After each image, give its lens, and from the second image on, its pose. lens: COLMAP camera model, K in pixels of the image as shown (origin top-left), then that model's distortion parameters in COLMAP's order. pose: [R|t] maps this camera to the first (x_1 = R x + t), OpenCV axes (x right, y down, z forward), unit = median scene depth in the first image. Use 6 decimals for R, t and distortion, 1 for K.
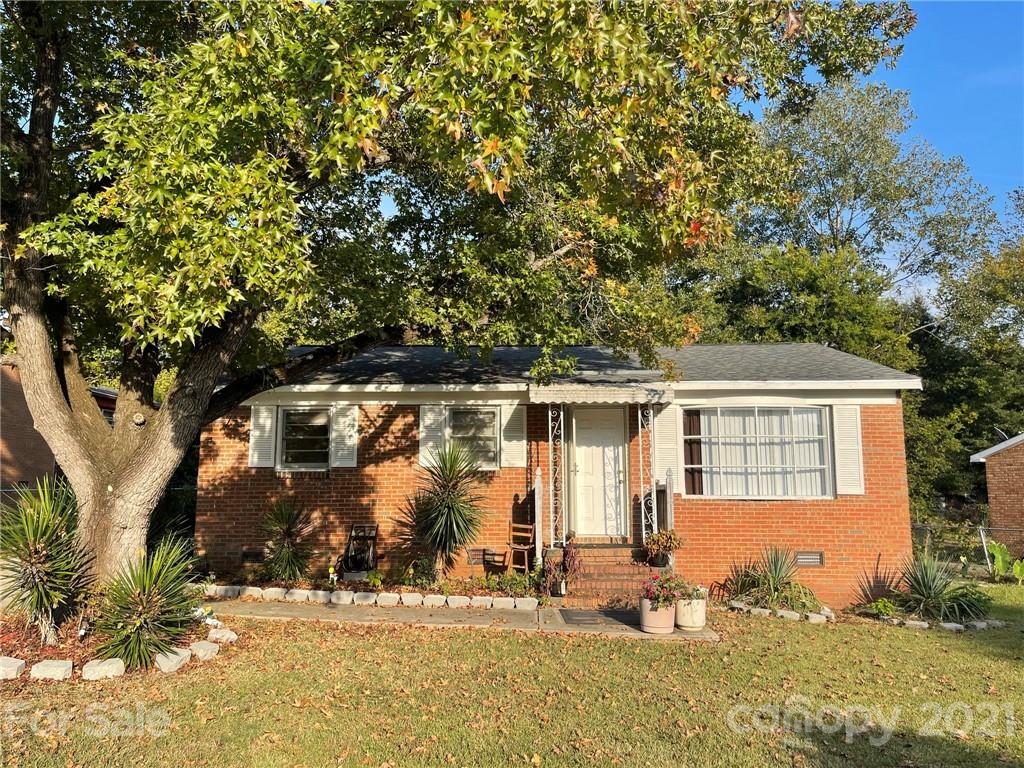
lens RADIAL K [[768.2, 0, 508.3], [0, 768.2, 383.7], [0, 0, 1]] dist [0.071088, -0.097074]
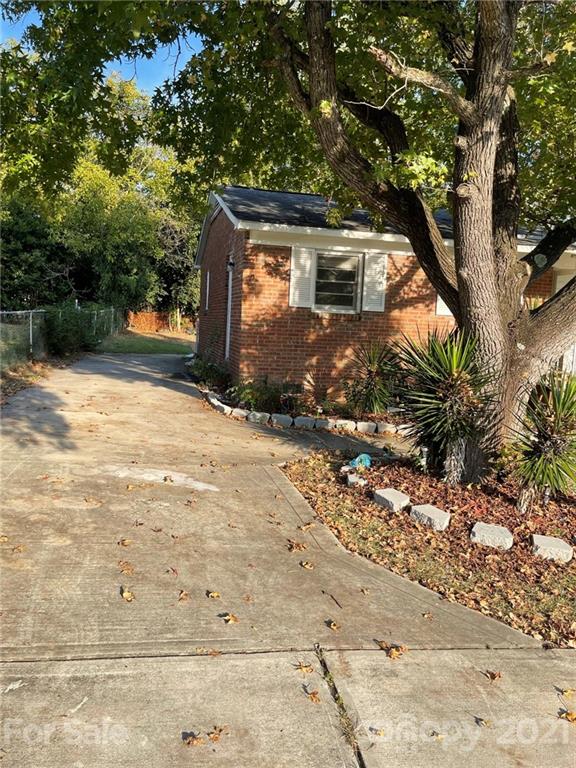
lens RADIAL K [[575.8, 0, 279.3], [0, 575.8, 382.3], [0, 0, 1]] dist [0.070881, -0.095361]
pose [[0.968472, 0.024394, 0.247927, -0.549598], [-0.082766, 0.970172, 0.227851, 0.030994], [-0.234974, -0.241187, 0.941603, 0.233171]]
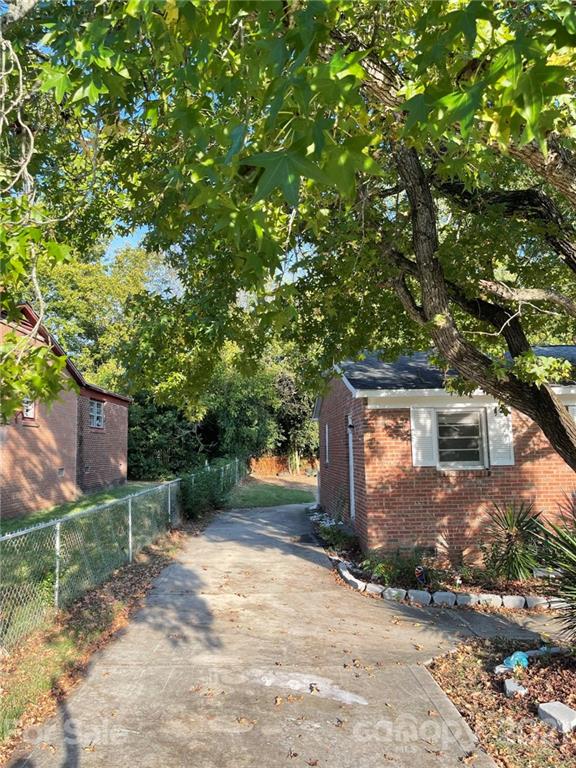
lens RADIAL K [[576.1, 0, 281.0], [0, 576.1, 384.4], [0, 0, 1]] dist [0.071088, -0.097074]
pose [[0.998381, -0.009875, 0.056021, -0.566769], [0.008362, 0.999596, 0.027177, -0.027118], [-0.056267, -0.026664, 0.998060, 0.222375]]
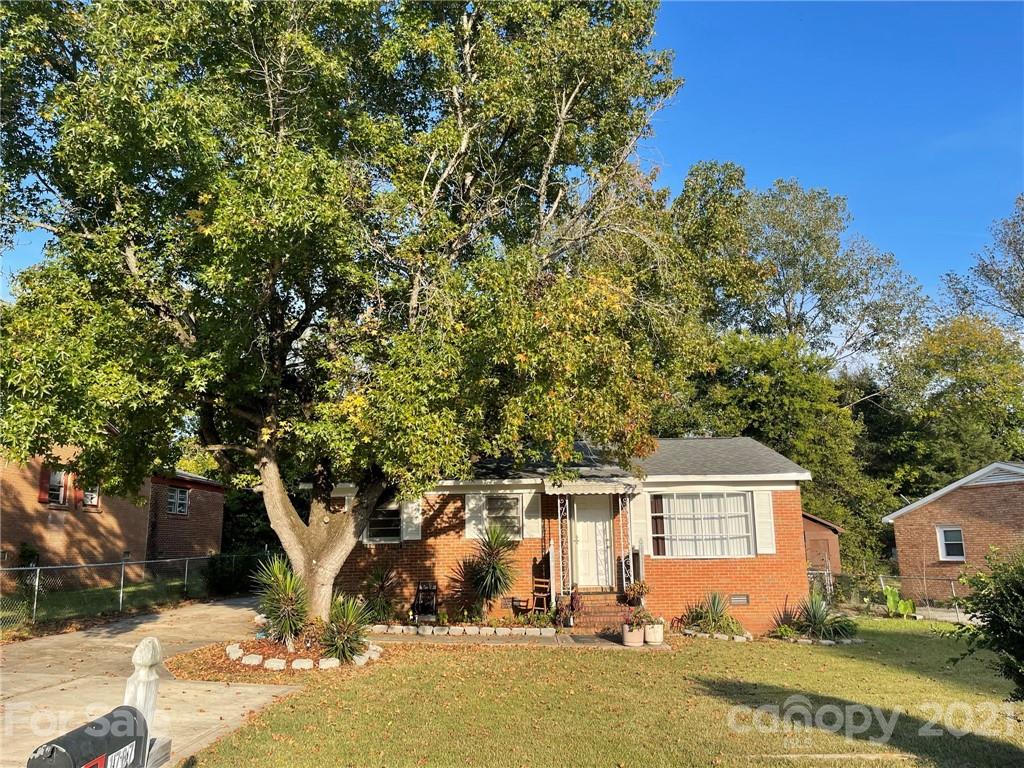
lens RADIAL K [[767.7, 0, 512.0], [0, 767.7, 384.0], [0, 0, 1]] dist [0.070881, -0.095361]
pose [[0.999580, -0.010934, 0.026820, -0.065970], [0.012707, 0.997684, -0.066824, -0.080216], [-0.026027, 0.067137, 0.997404, -0.434488]]
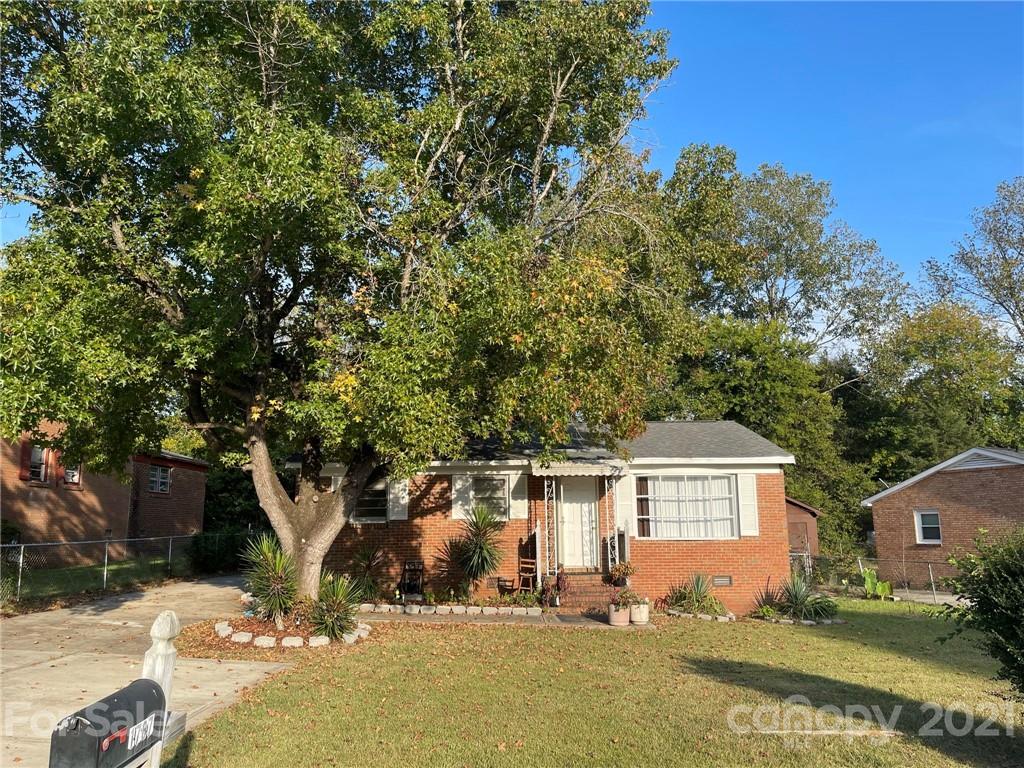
lens RADIAL K [[768.2, 0, 508.3], [0, 768.2, 383.7], [0, 0, 1]] dist [0.071088, -0.097074]
pose [[0.998881, -0.001065, 0.047280, -0.079684], [0.003149, 0.999026, -0.044016, -0.078784], [-0.047187, 0.044116, 0.997911, -0.434783]]
